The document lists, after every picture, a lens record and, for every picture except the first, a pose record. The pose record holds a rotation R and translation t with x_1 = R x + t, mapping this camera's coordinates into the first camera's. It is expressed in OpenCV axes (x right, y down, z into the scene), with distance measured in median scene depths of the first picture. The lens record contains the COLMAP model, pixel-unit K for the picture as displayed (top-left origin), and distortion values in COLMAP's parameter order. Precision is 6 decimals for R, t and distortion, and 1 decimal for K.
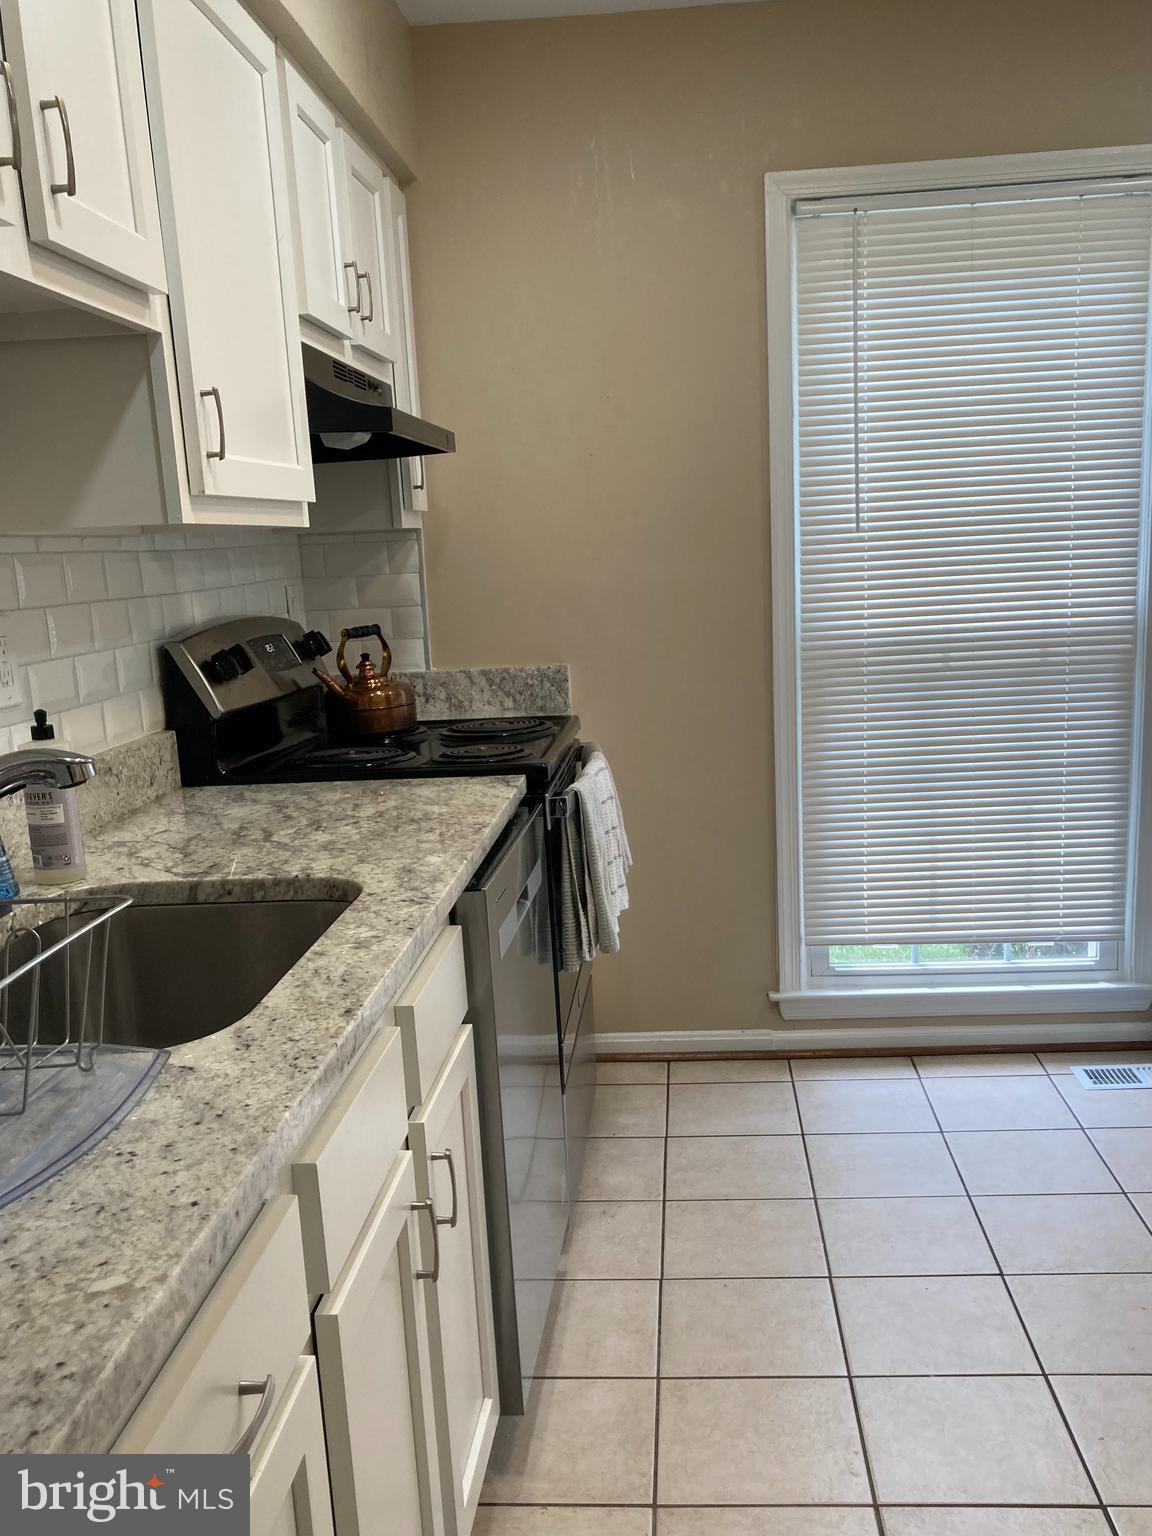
lens RADIAL K [[1296.1, 0, 598.3], [0, 1296.1, 769.7], [0, 0, 1]] dist [0.025646, -0.008075]
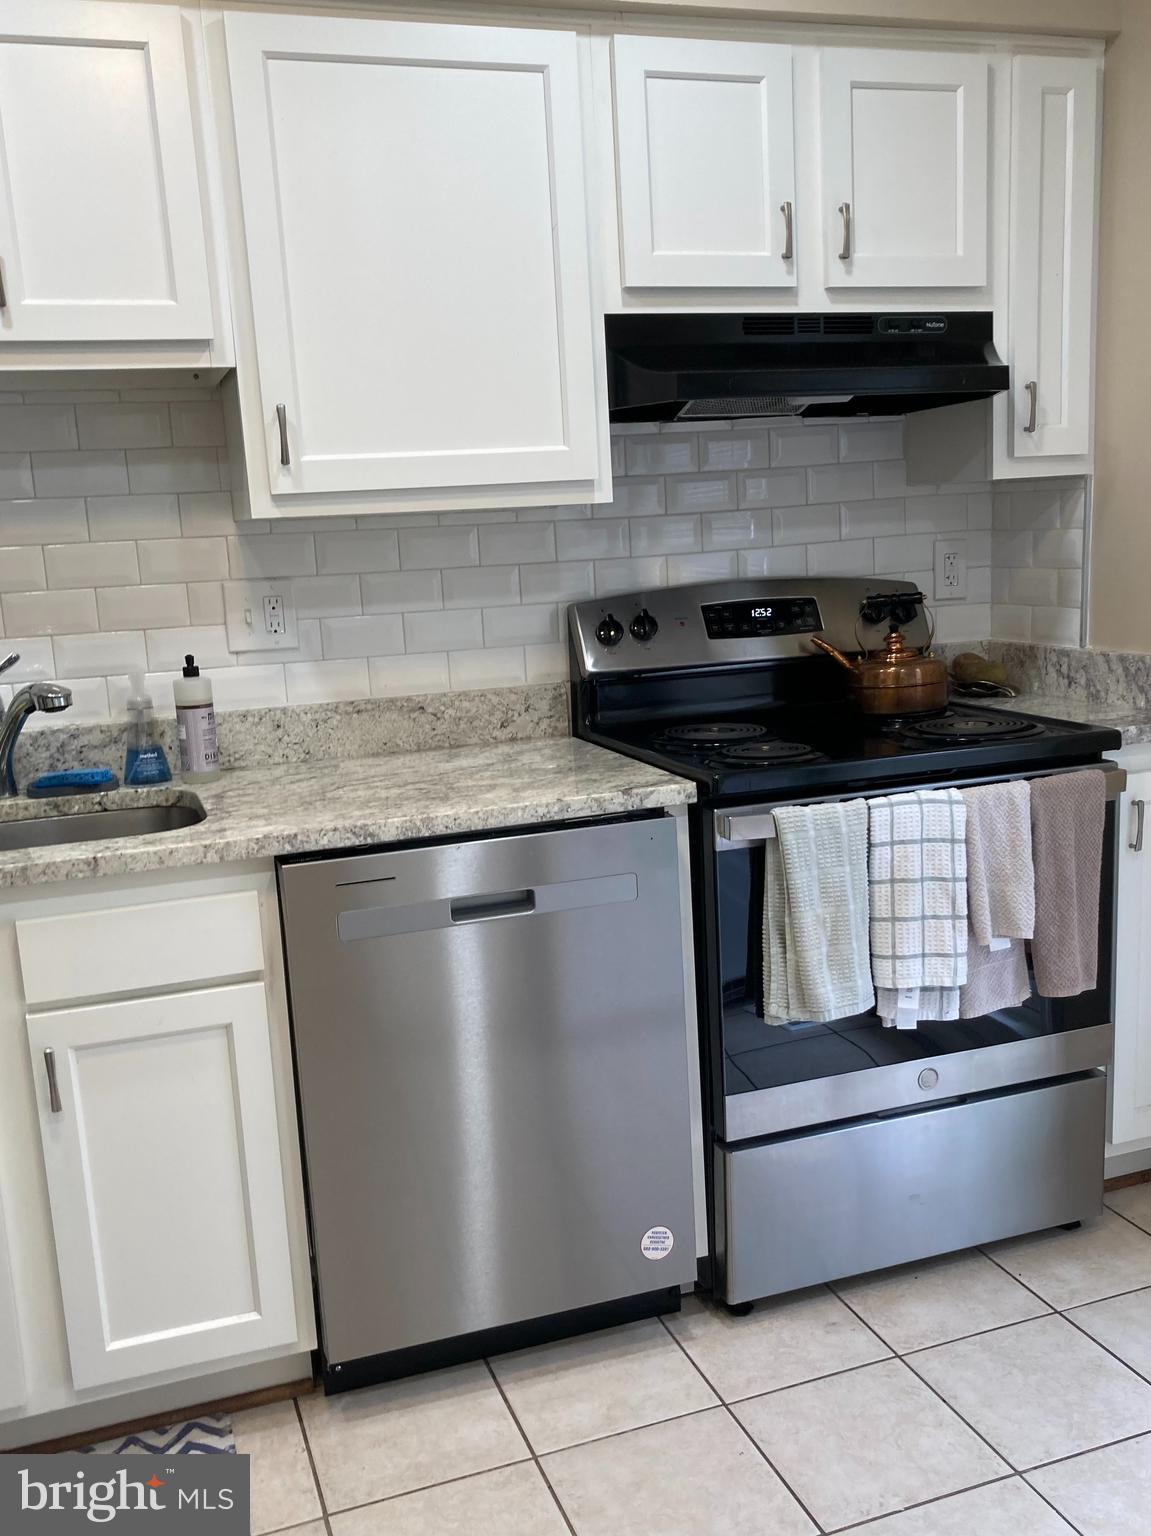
lens RADIAL K [[1296.1, 0, 597.8], [0, 1296.1, 769.7], [0, 0, 1]] dist [0.025646, -0.008075]
pose [[0.428633, 0.189010, -0.883487, 0.484237], [-0.120249, 0.981107, 0.151555, -0.089925], [0.895441, 0.041277, 0.443263, 0.368768]]
